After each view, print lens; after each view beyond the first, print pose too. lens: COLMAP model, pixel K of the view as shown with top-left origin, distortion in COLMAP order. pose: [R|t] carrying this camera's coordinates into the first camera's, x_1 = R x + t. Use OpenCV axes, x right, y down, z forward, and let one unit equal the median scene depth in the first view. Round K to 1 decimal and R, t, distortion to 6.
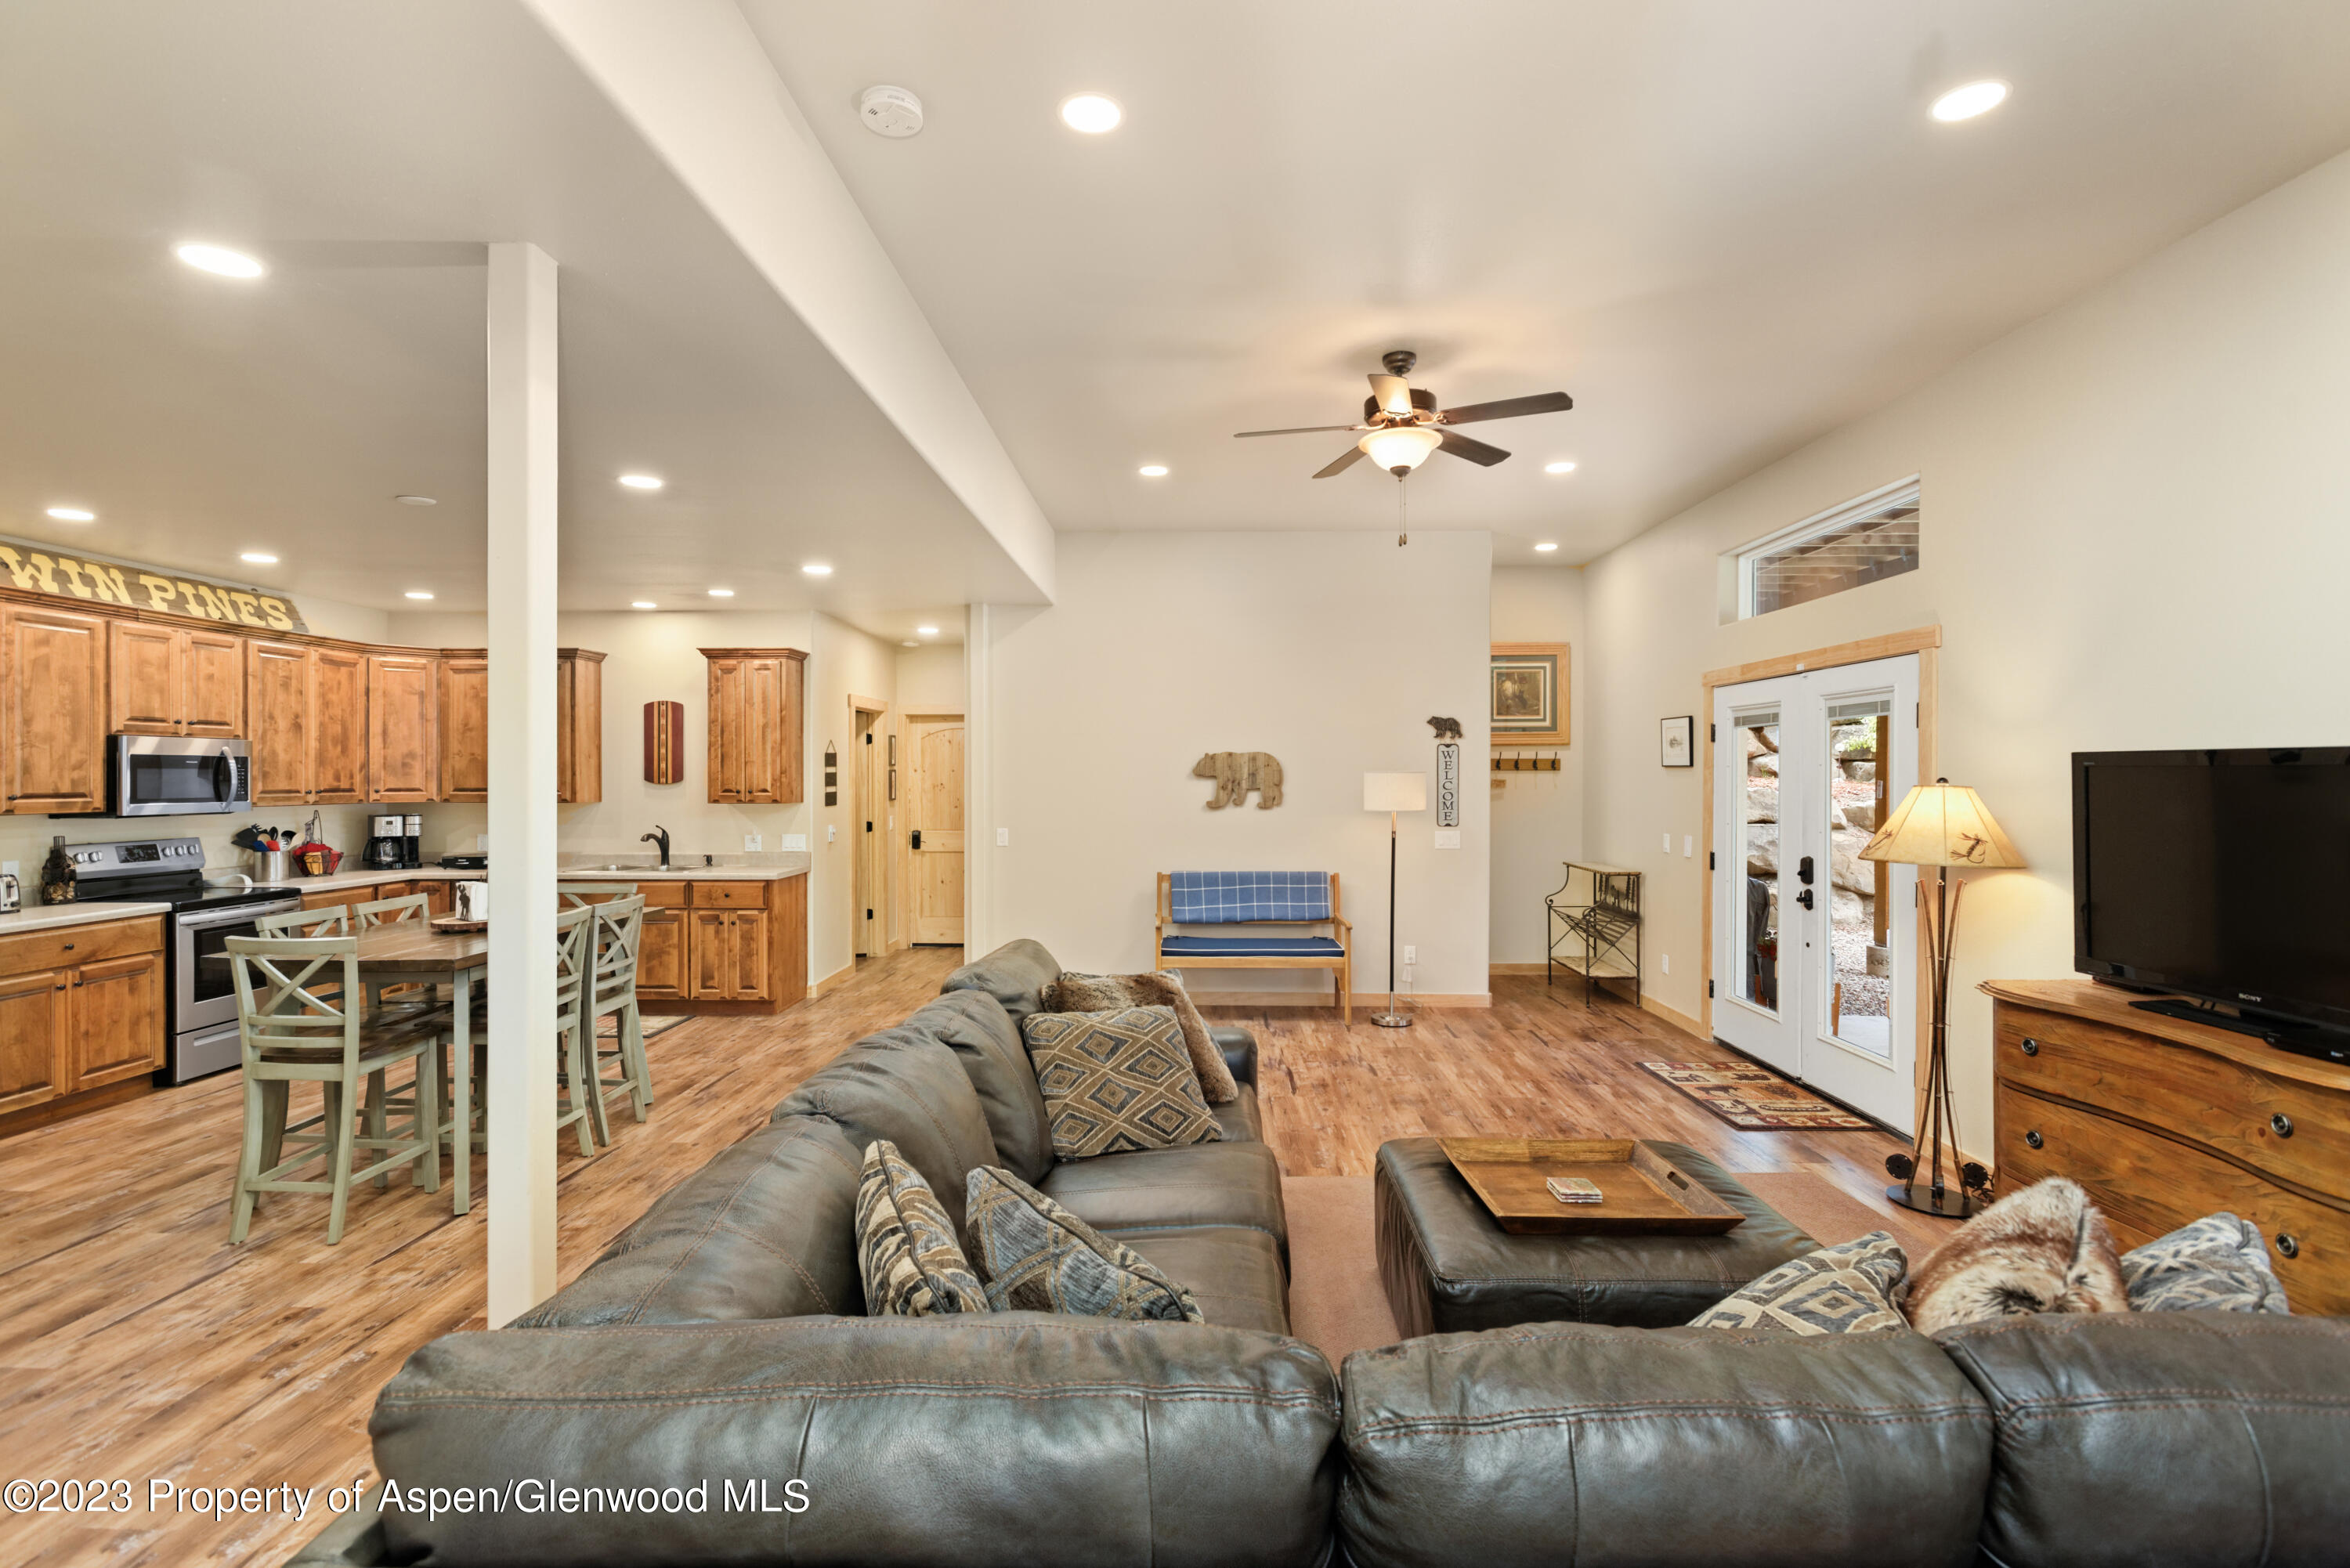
lens RADIAL K [[1121.4, 0, 1171.2], [0, 1121.4, 777.4], [0, 0, 1]] dist [0.001596, -0.000784]
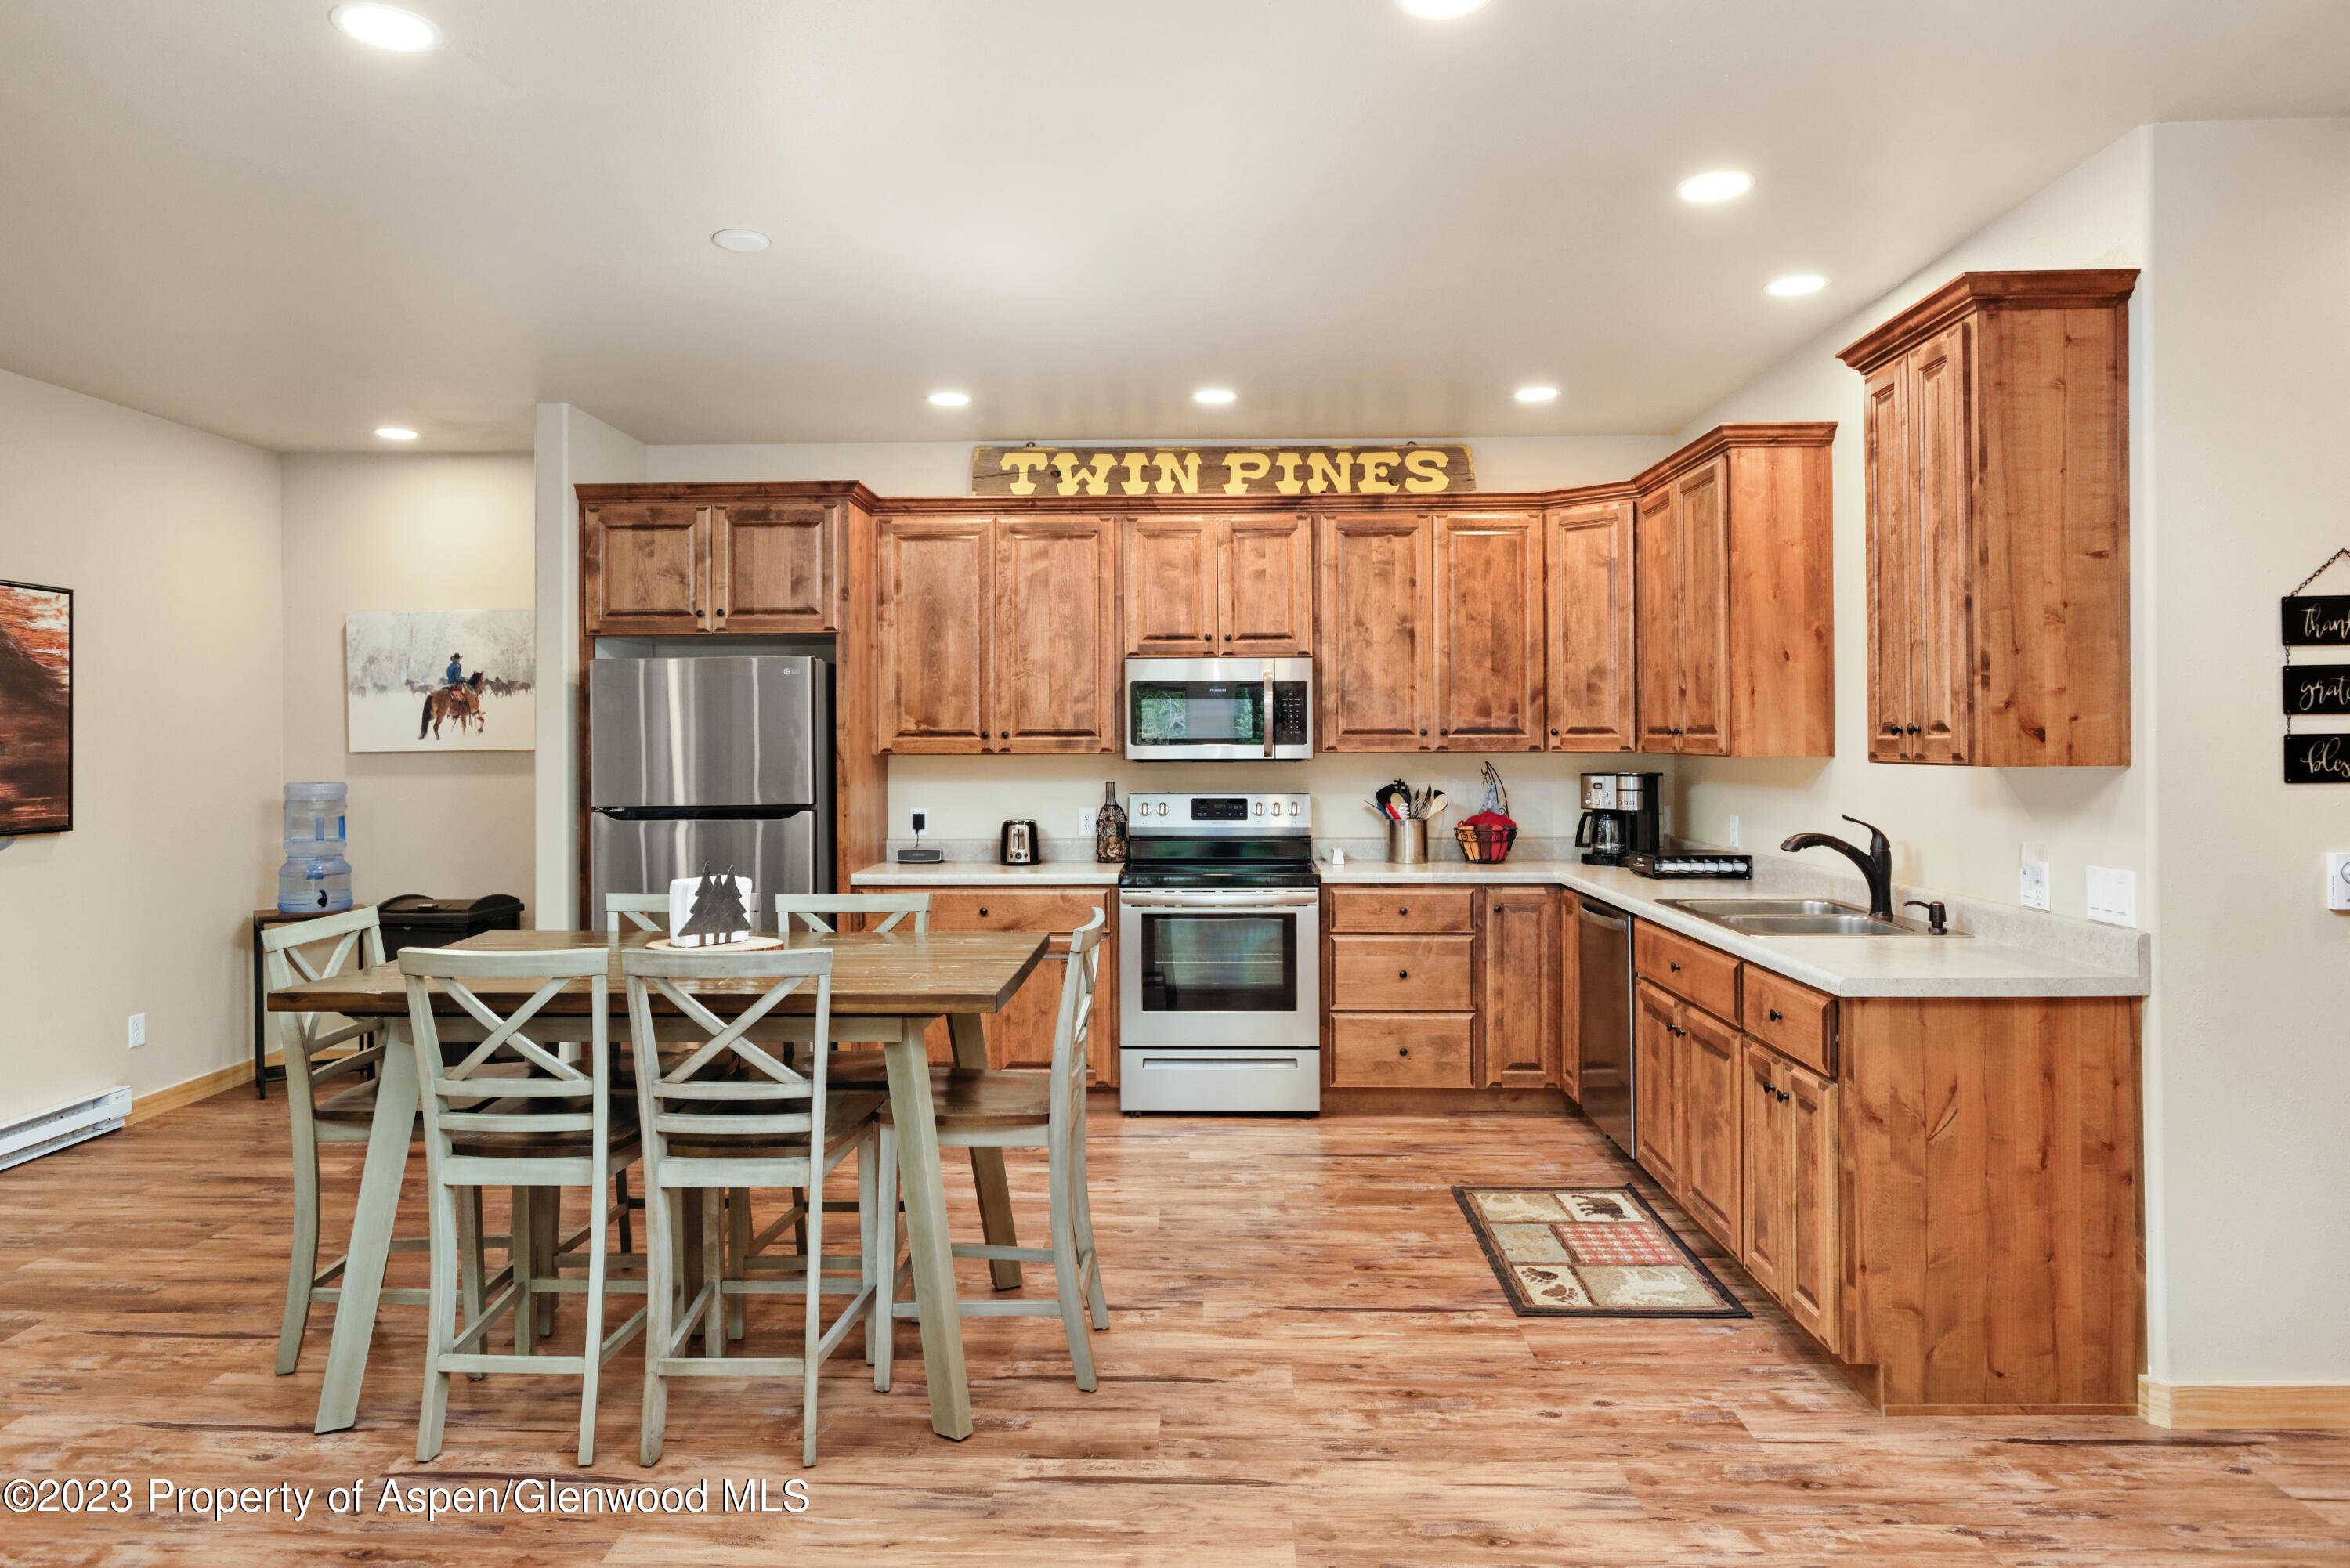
lens RADIAL K [[1414.8, 0, 1170.9], [0, 1414.8, 730.8], [0, 0, 1]] dist [-0.016916, 0.004458]
pose [[-0.000526, -0.005438, -0.999985, 0.066818], [0.002320, 0.999983, -0.005439, 0.017535], [0.999997, -0.002323, -0.000514, 0.924978]]
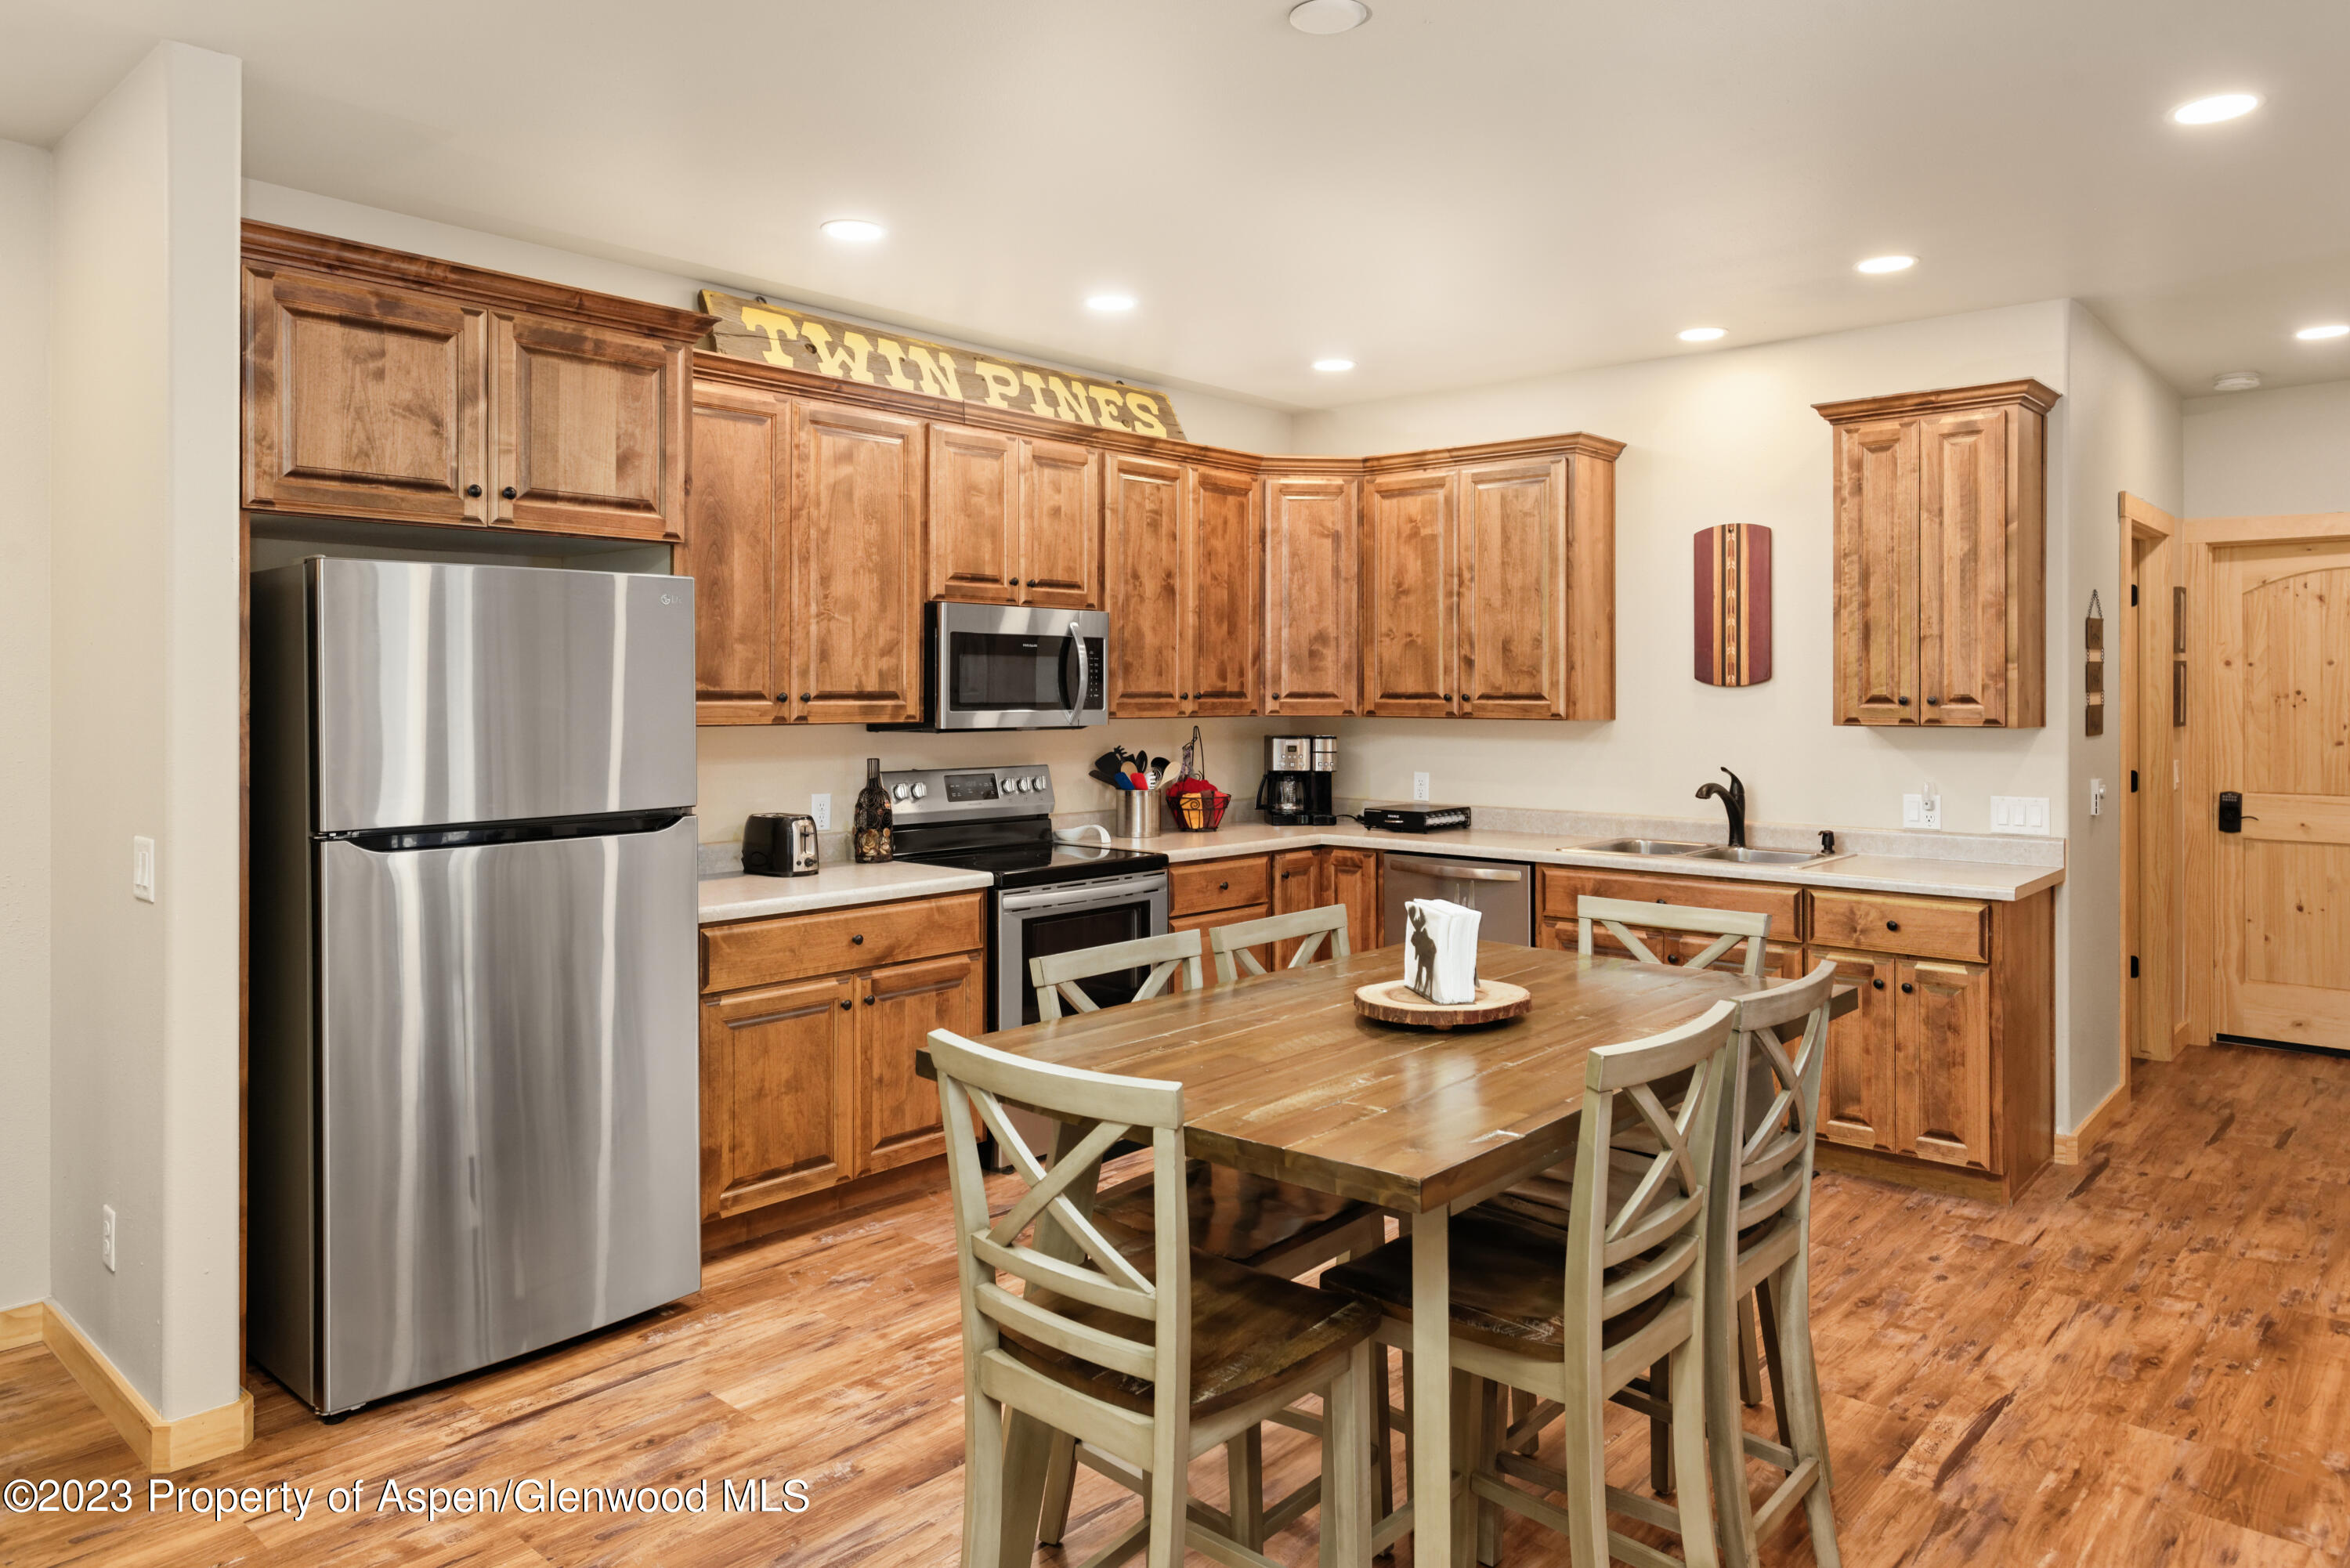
lens RADIAL K [[1505.4, 0, 1159.2], [0, 1505.4, 691.4], [0, 0, 1]] dist [-0.005242, 0.003289]
pose [[0.761179, 0.001111, -0.648541, -0.258806], [-0.002730, 0.999995, -0.001491, 0.012447], [0.648536, 0.002906, 0.761178, 0.387076]]
